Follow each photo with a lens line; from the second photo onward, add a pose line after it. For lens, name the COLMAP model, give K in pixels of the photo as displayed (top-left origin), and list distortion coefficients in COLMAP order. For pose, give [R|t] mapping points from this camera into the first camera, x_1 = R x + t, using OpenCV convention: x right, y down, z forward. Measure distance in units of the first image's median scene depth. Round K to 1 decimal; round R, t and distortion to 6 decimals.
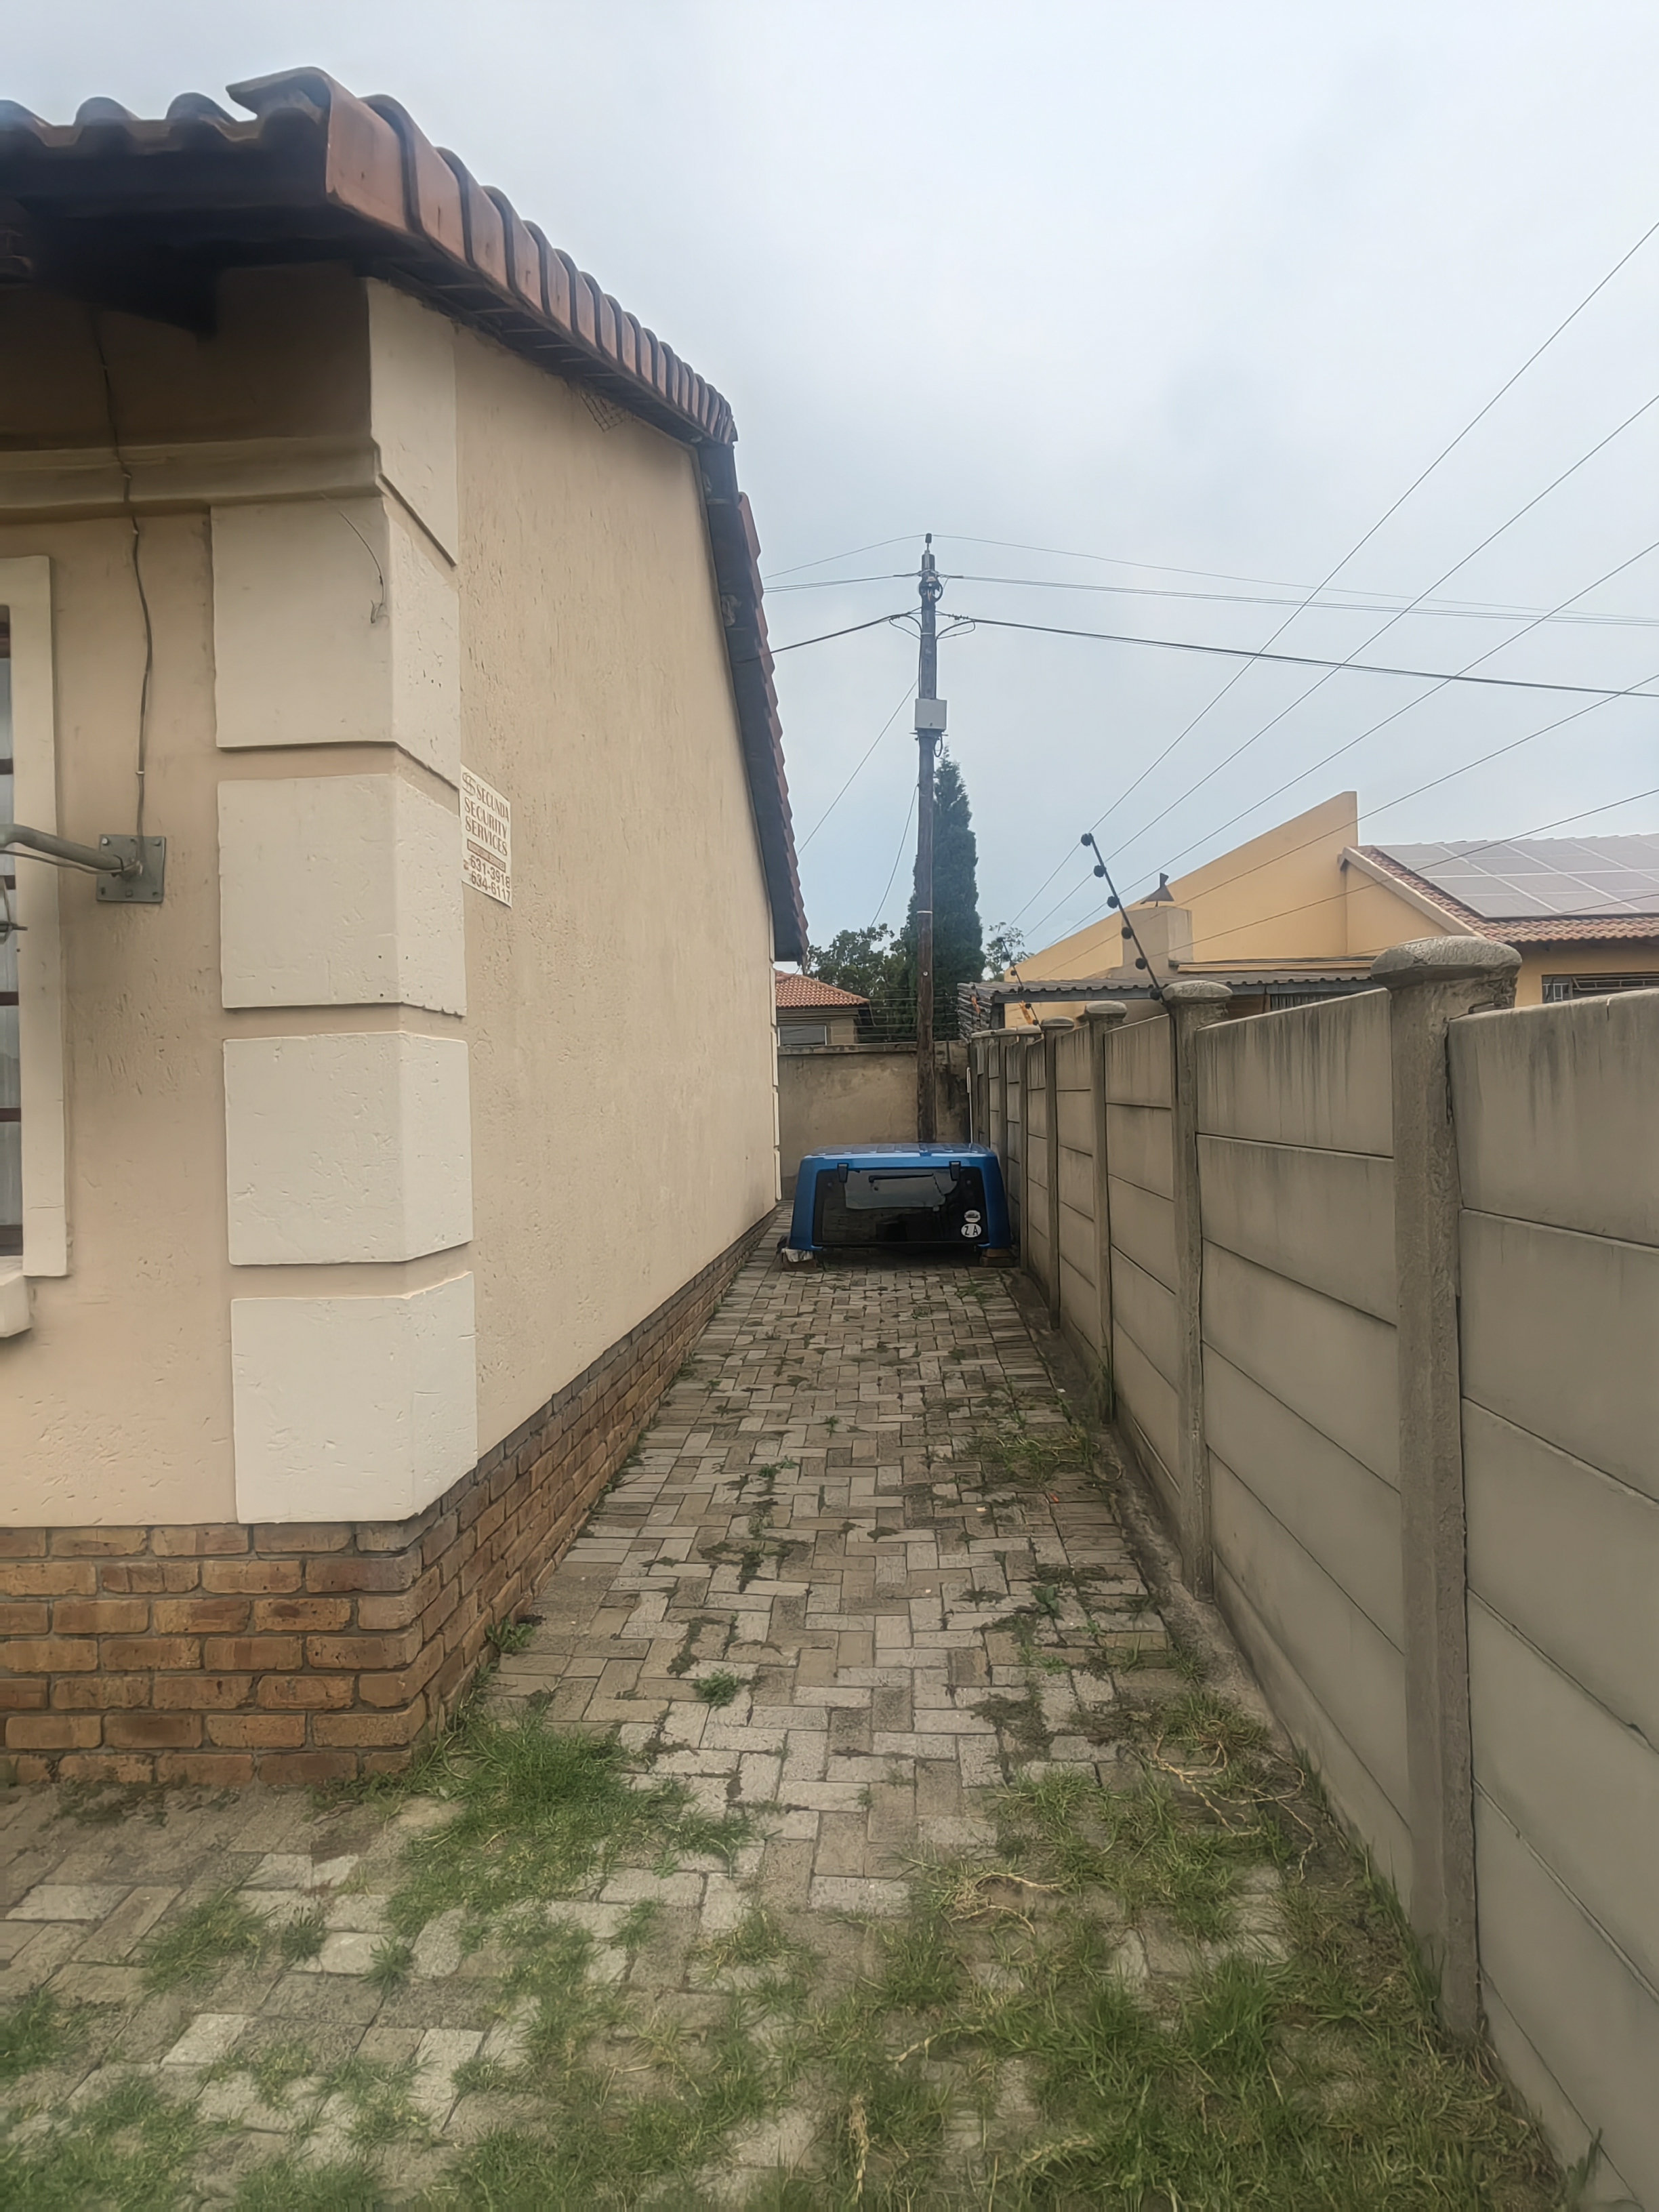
lens RADIAL K [[1174.1, 0, 829.6], [0, 1174.1, 1107.3], [0, 0, 1]] dist [-0.002933, -0.000050]
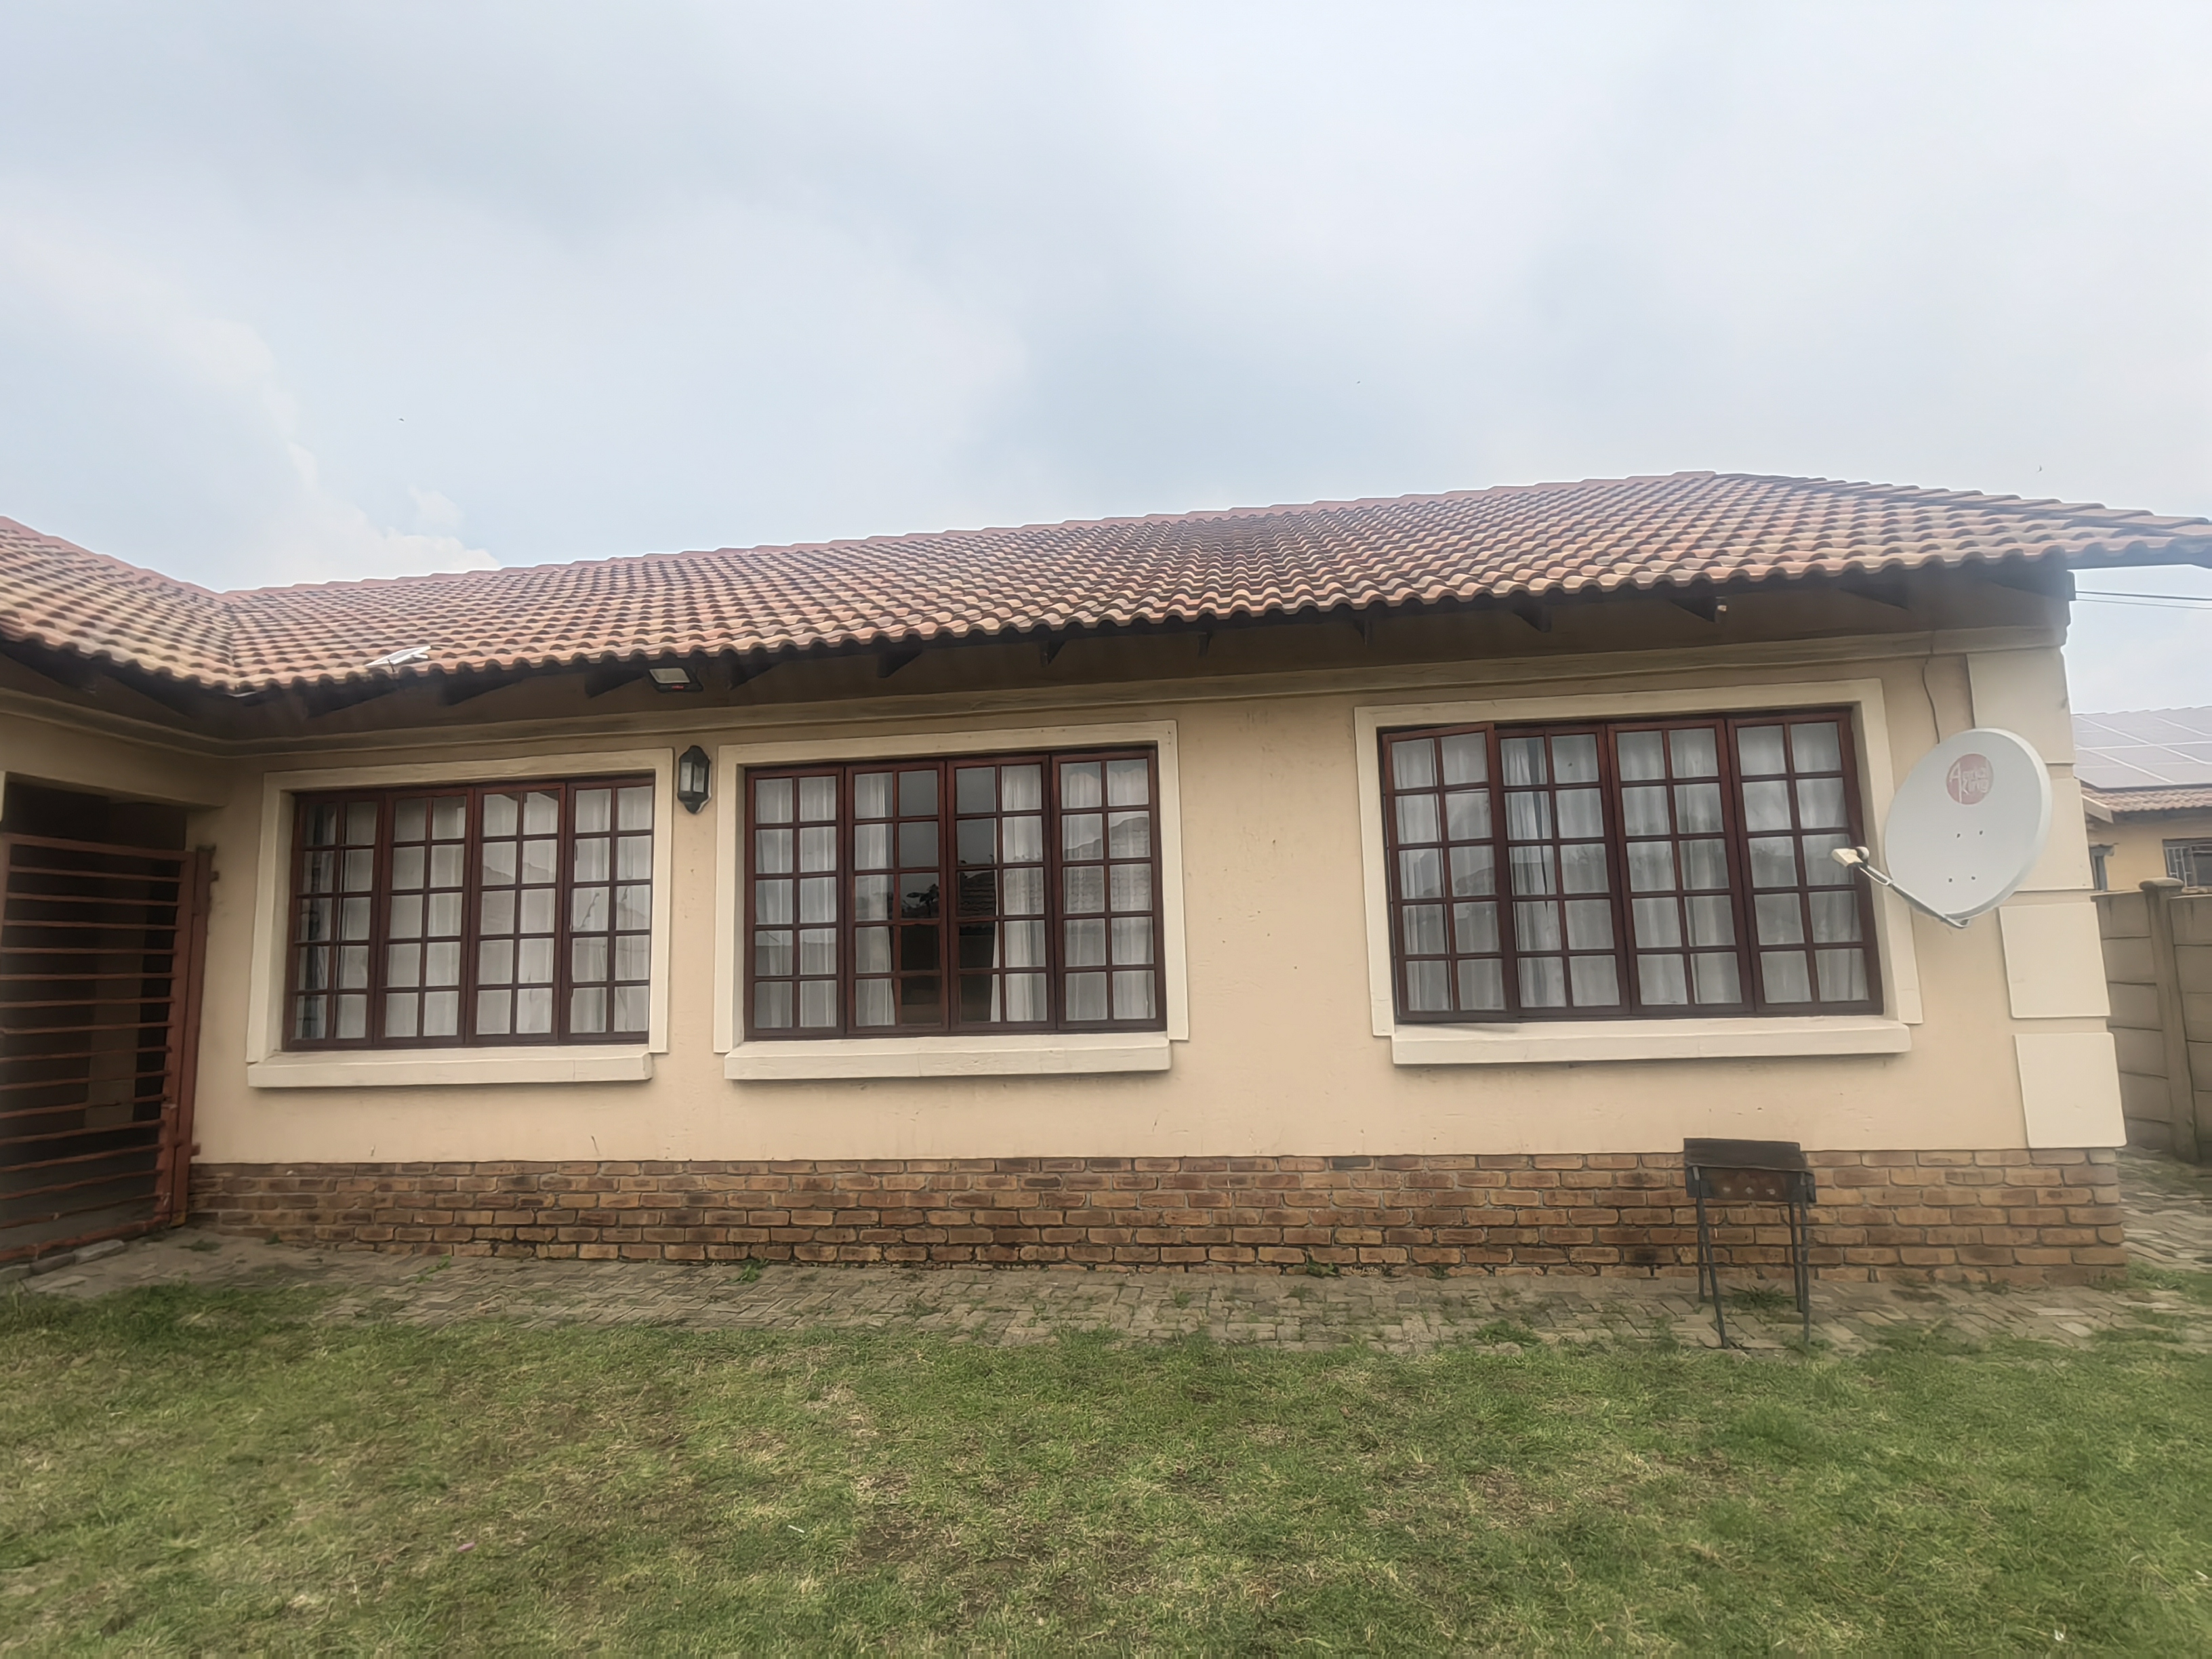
lens RADIAL K [[1174.1, 0, 1095.4], [0, 1174.1, 834.8], [0, 0, 1]] dist [-0.002933, -0.000050]
pose [[0.996687, -0.003308, -0.081264, -1.921583], [-0.006108, 0.993307, -0.115346, 0.061206], [0.081102, 0.115460, 0.989996, -1.174677]]
